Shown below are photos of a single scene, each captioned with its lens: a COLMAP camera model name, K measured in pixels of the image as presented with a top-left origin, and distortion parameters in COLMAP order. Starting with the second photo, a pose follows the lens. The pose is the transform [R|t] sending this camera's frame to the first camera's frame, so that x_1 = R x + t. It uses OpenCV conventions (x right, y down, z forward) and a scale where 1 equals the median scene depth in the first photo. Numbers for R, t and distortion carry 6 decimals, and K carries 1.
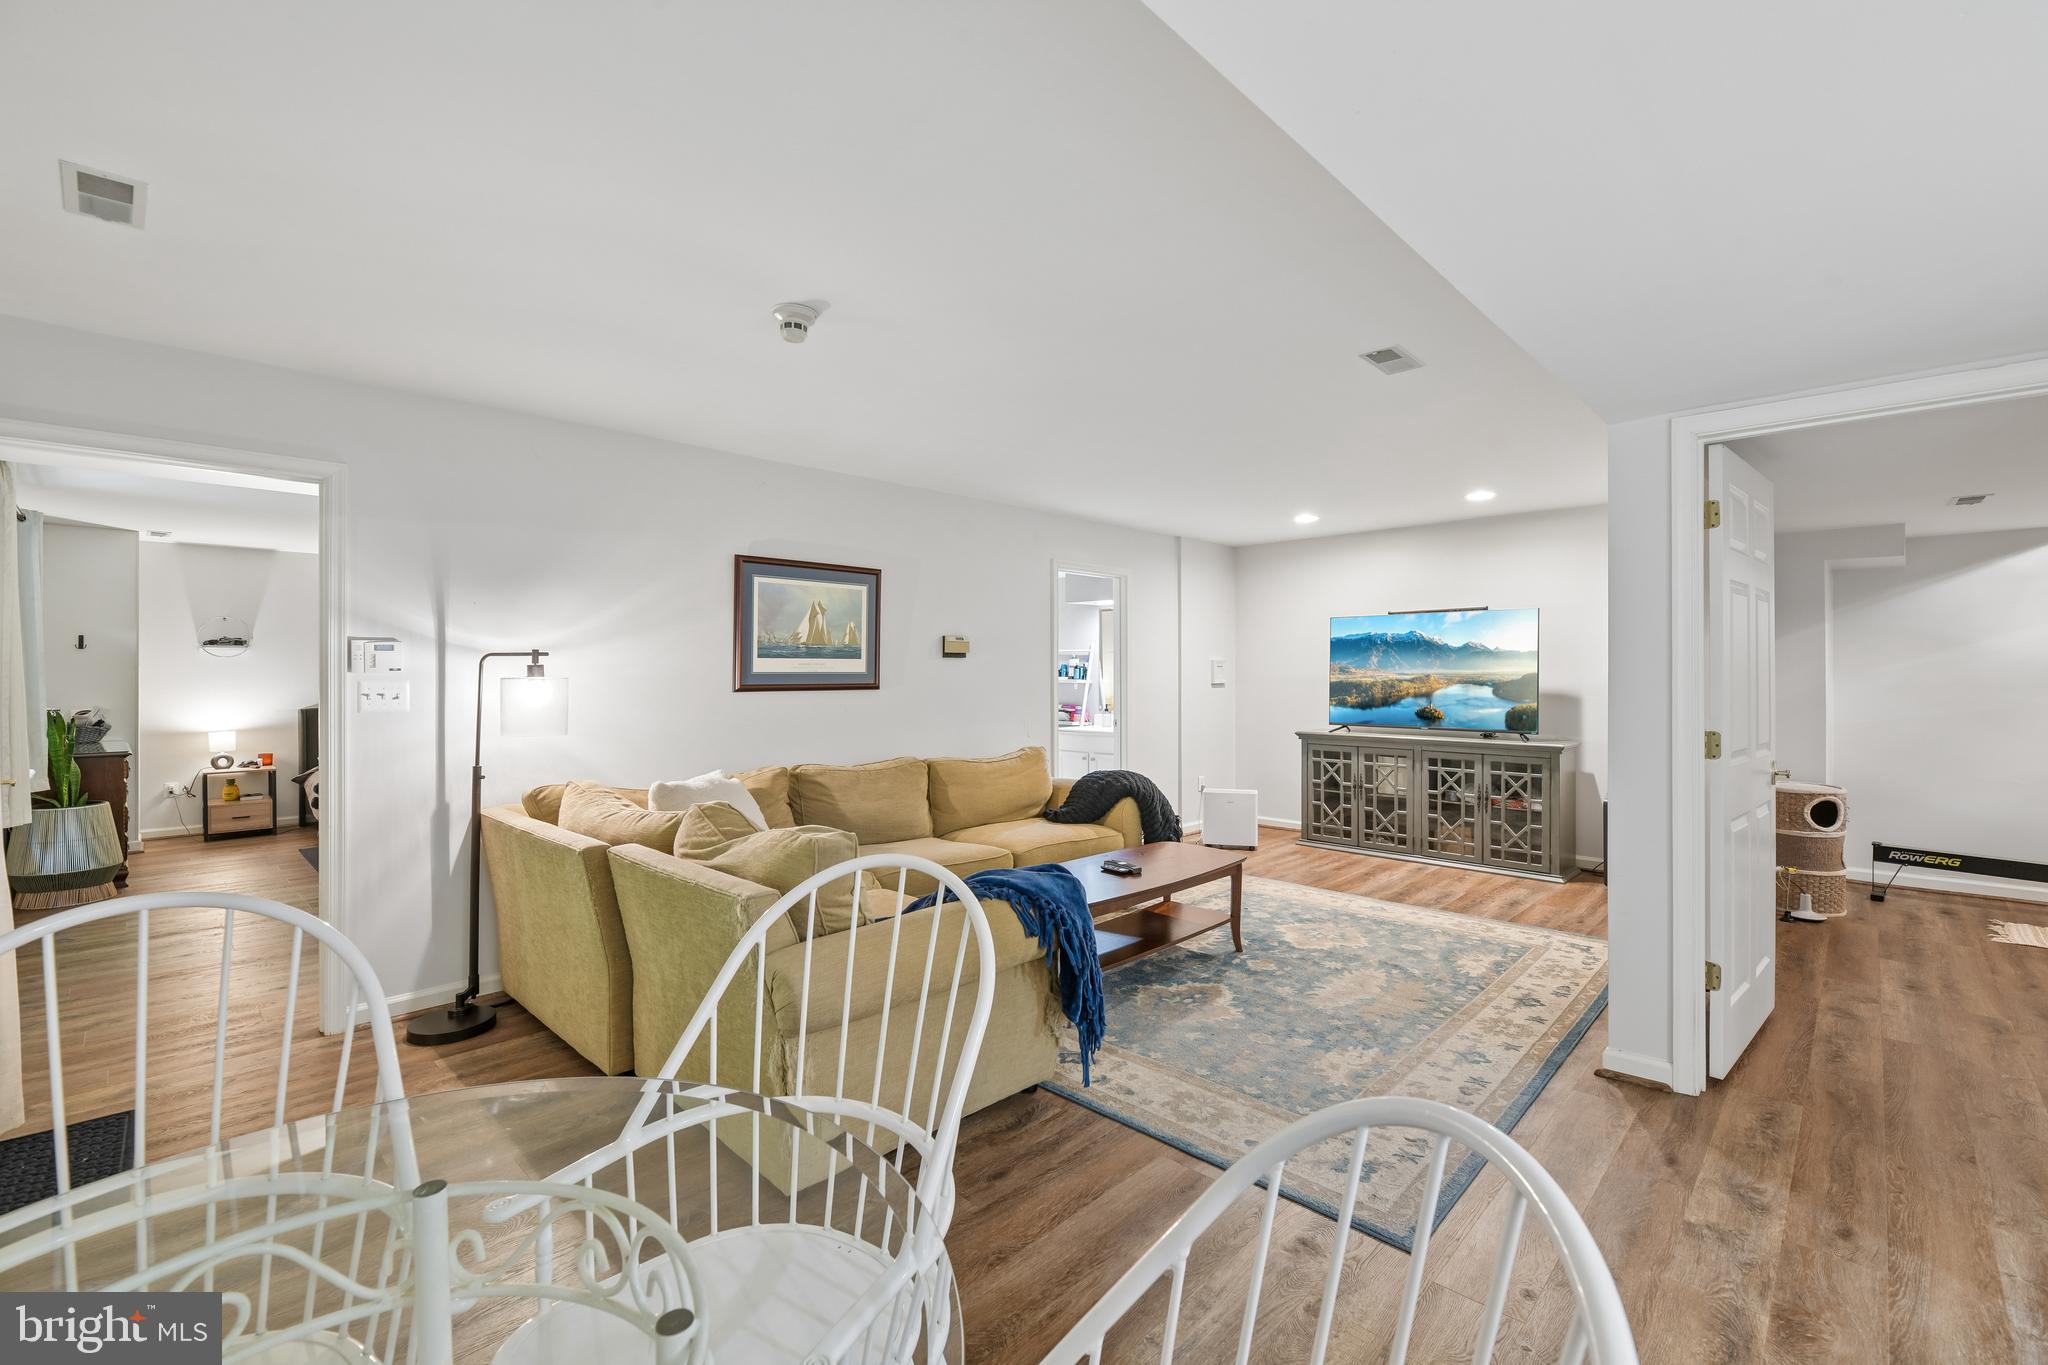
lens RADIAL K [[875.9, 0, 1035.8], [0, 875.9, 674.2], [0, 0, 1]] dist [0.004754, -0.004210]
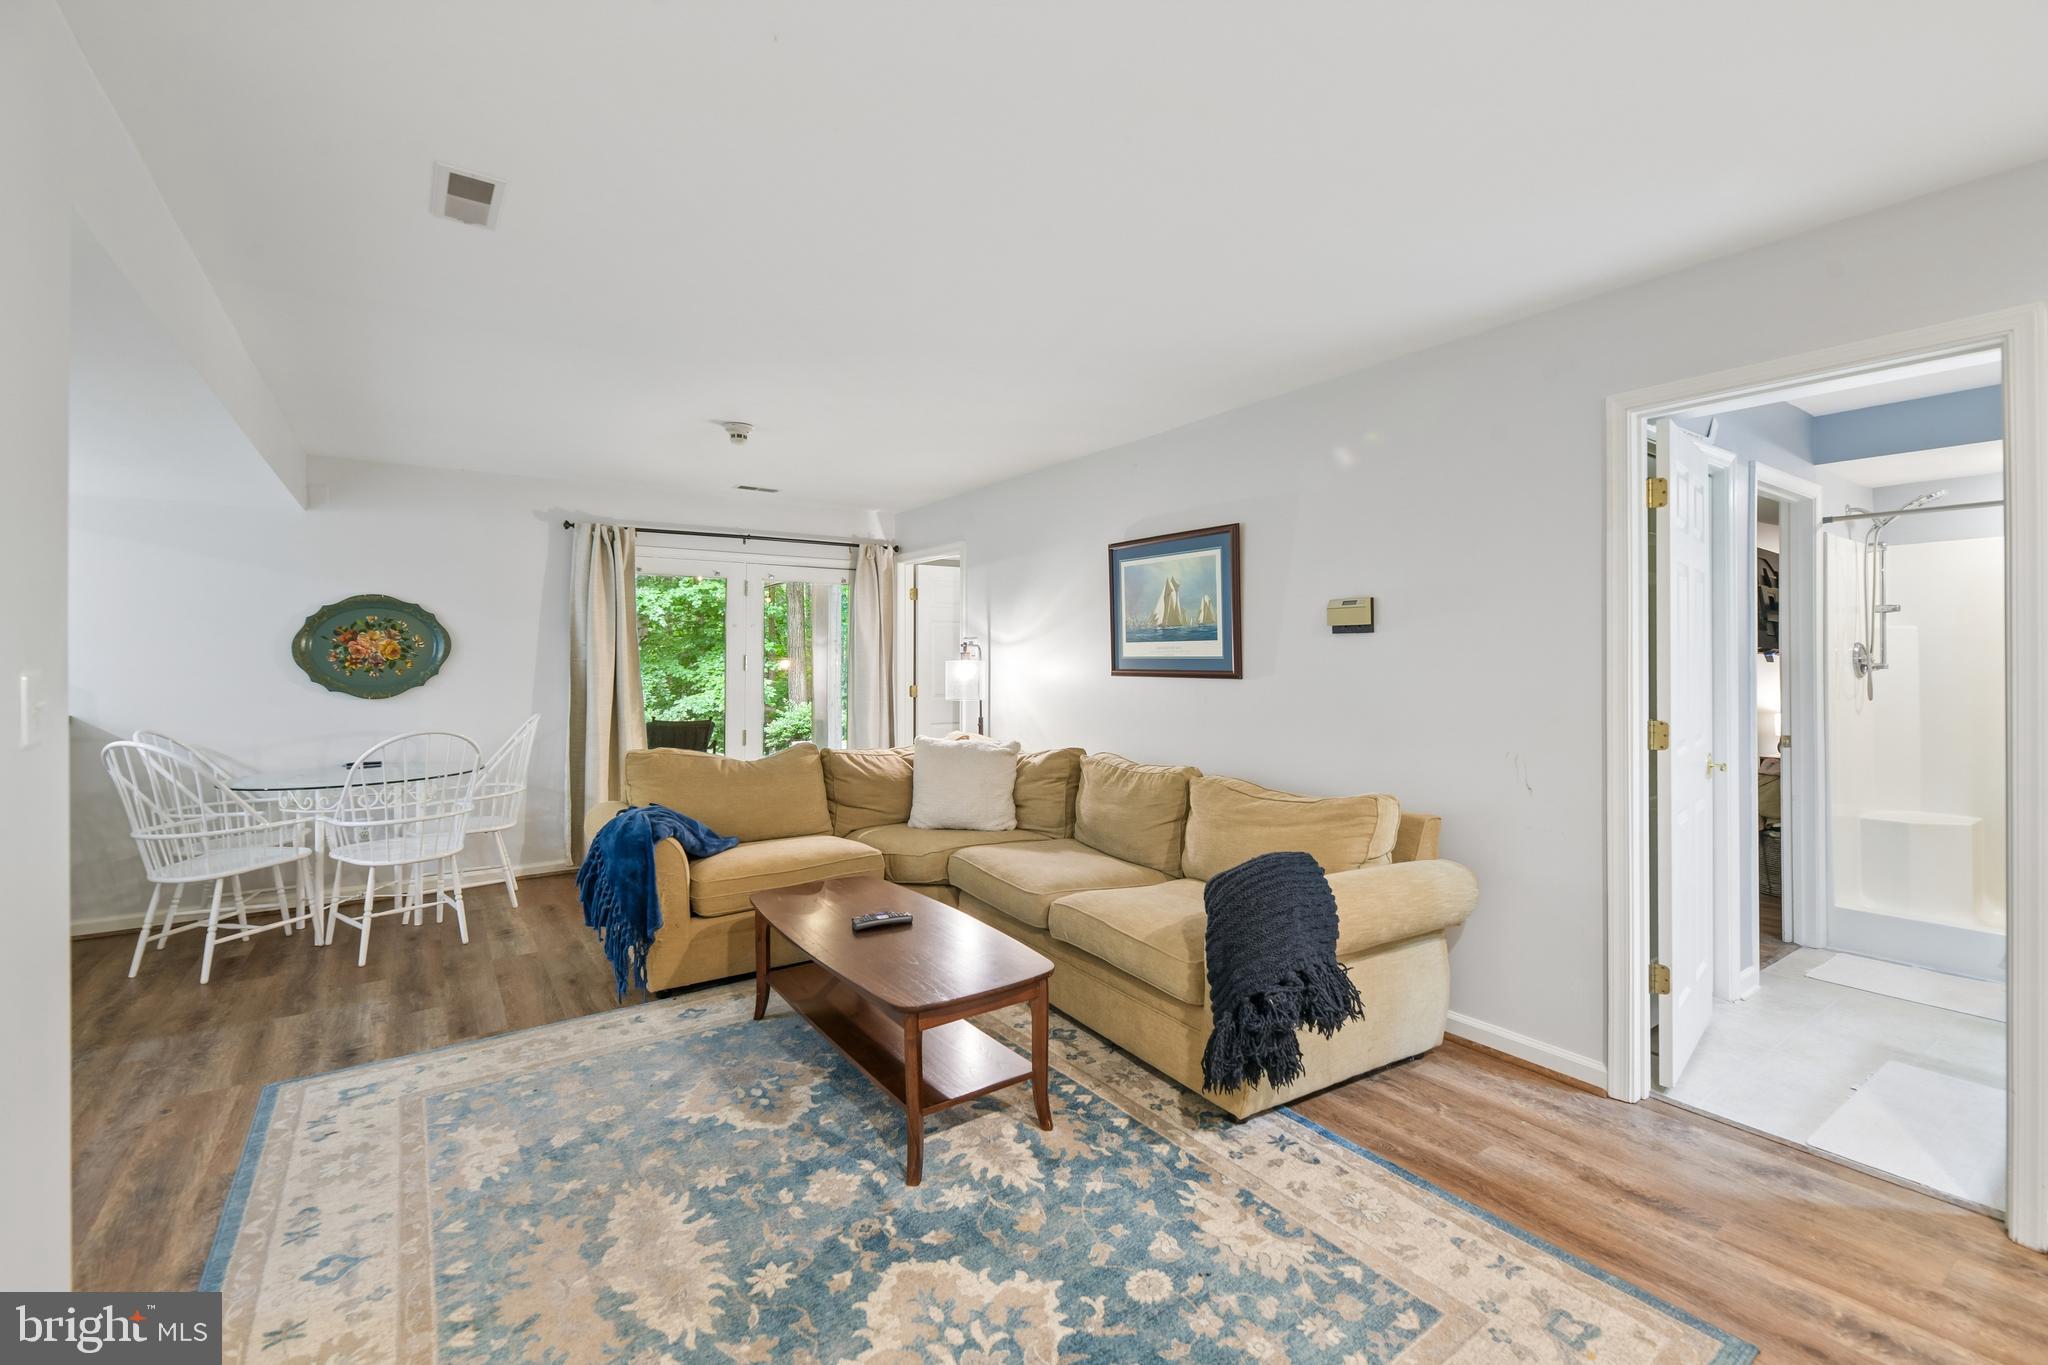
lens RADIAL K [[875.9, 0, 1028.7], [0, 875.9, 654.7], [0, 0, 1]] dist [0.004754, -0.004210]
pose [[-0.199945, -0.002836, -0.979803, 0.674378], [0.000956, 0.999995, -0.003089, -0.001782], [0.979807, -0.001554, -0.199941, 1.071639]]
